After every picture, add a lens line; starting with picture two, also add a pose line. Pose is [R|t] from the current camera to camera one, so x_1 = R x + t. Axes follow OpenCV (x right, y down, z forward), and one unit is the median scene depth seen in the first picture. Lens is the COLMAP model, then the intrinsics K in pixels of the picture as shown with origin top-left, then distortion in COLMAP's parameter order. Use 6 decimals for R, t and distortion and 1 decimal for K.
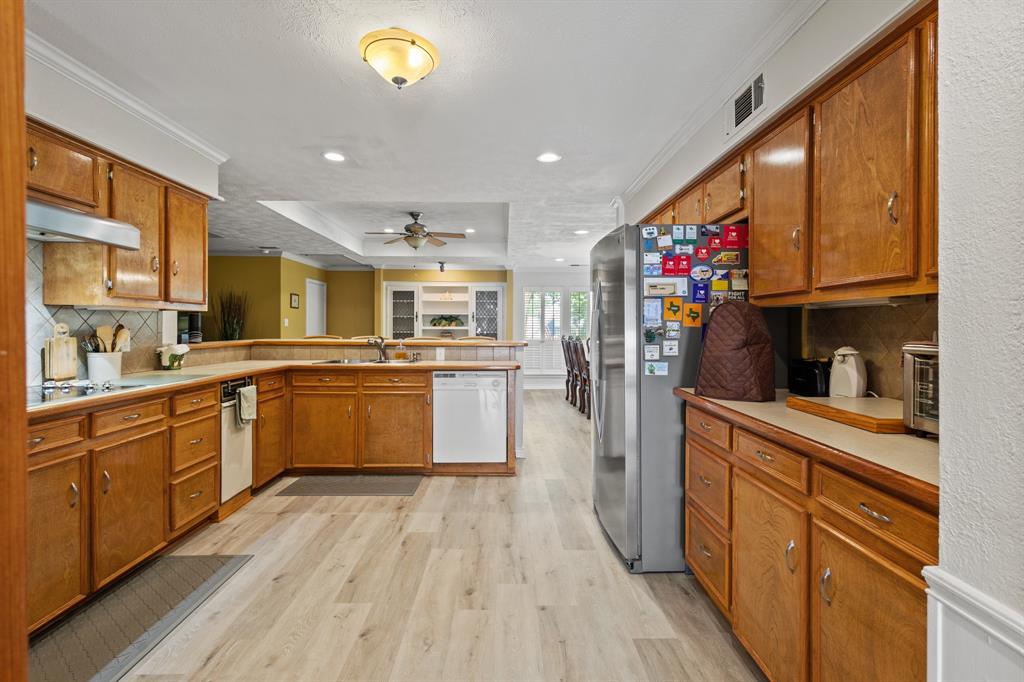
lens RADIAL K [[475.3, 0, 512.8], [0, 475.3, 333.2], [0, 0, 1]] dist [0.002387, -0.000691]
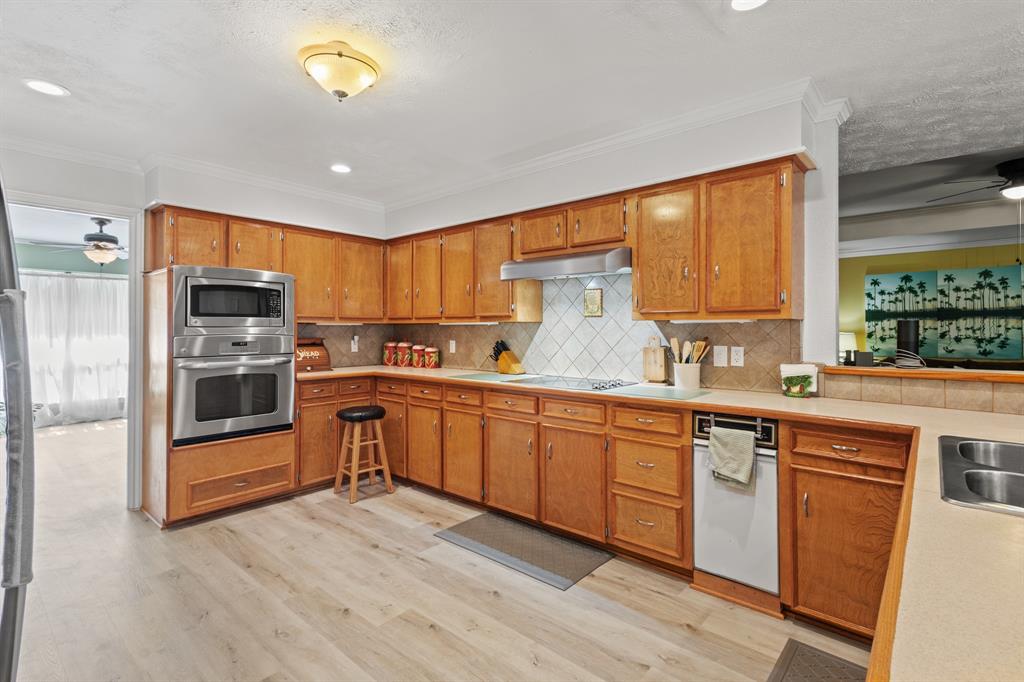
lens RADIAL K [[475.3, 0, 513.1], [0, 475.3, 331.3], [0, 0, 1]] dist [0.002387, -0.000691]
pose [[-0.666628, -0.003414, -0.745382, 0.199664], [-0.016353, 0.999816, 0.010046, -0.036824], [0.745211, 0.018886, -0.666562, 1.514276]]
